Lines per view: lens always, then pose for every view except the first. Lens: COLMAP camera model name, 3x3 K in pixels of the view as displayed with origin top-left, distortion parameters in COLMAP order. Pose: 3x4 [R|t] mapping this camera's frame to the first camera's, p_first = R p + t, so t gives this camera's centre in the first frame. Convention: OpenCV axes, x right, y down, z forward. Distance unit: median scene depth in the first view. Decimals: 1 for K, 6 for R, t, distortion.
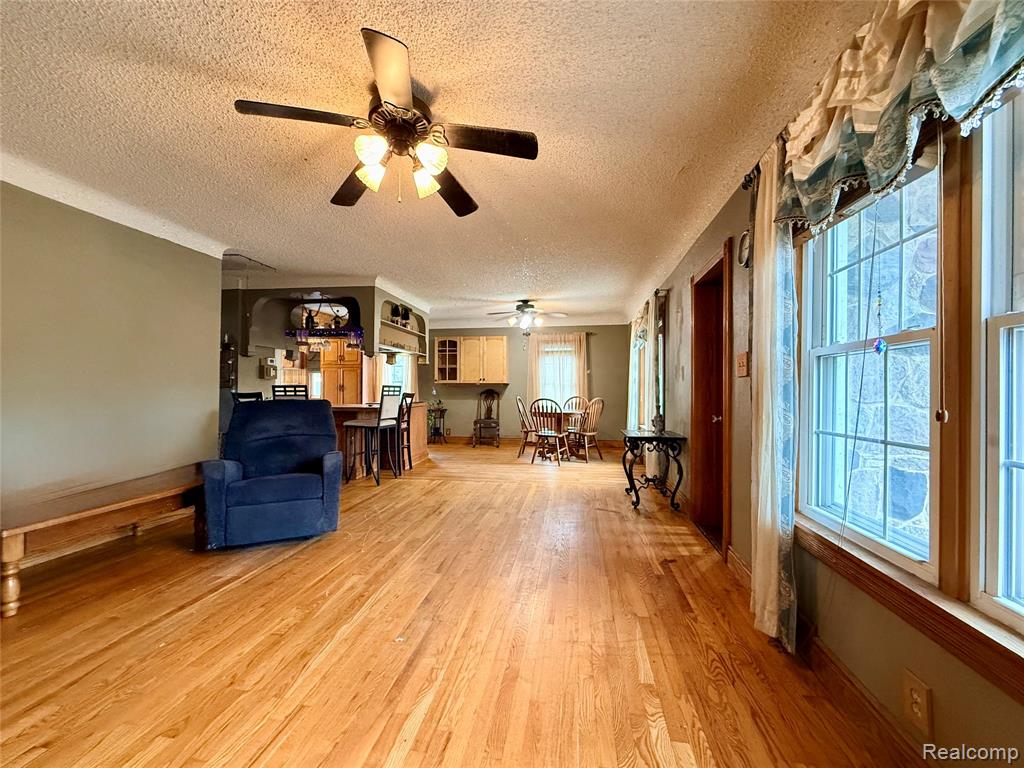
lens RADIAL K [[406.8, 0, 512.0], [0, 406.8, 384.0], [0, 0, 1]] dist [-0.013310, 0.000000]
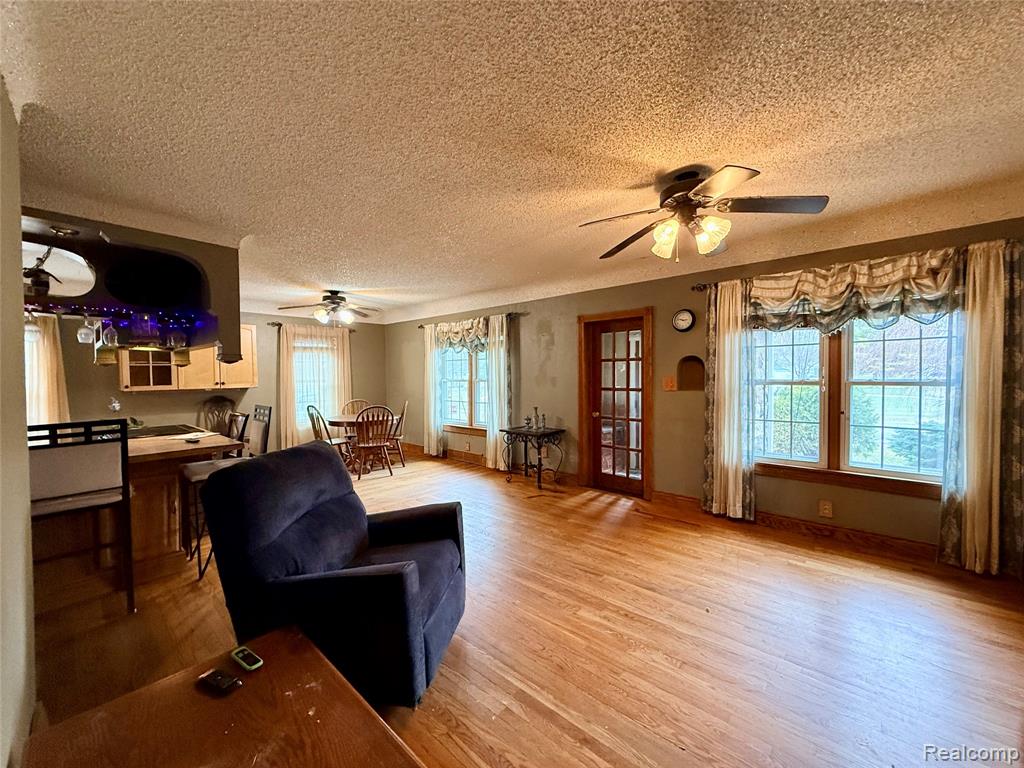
lens RADIAL K [[408.3, 0, 510.2], [0, 408.3, 383.4], [0, 0, 1]] dist [-0.000322, -0.000135]
pose [[0.548143, -0.030127, 0.835842, -0.975333], [0.003276, 0.999421, 0.033874, -0.083824], [-0.836378, -0.015829, 0.547925, 0.464646]]
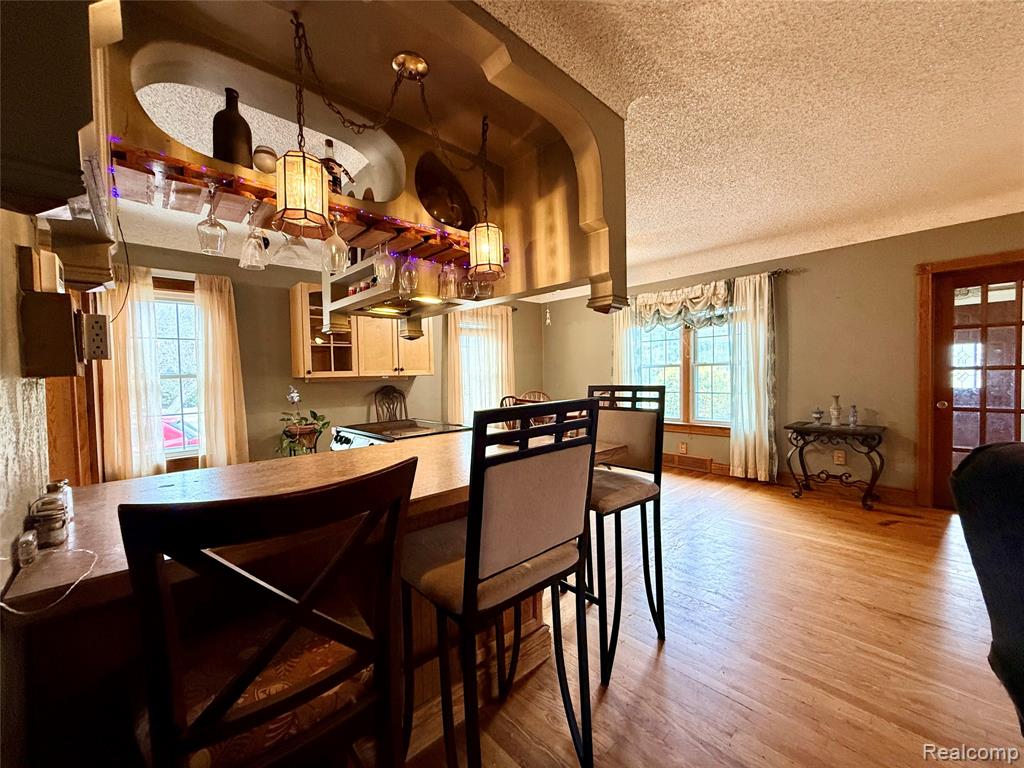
lens RADIAL K [[405.7, 0, 512.0], [0, 405.7, 384.0], [0, 0, 1]] dist [0.011449, 0.000044]
pose [[0.614049, -0.037349, 0.788384, -1.070955], [0.014736, 0.999248, 0.035861, -0.022132], [-0.789130, -0.010403, 0.614138, 1.299201]]
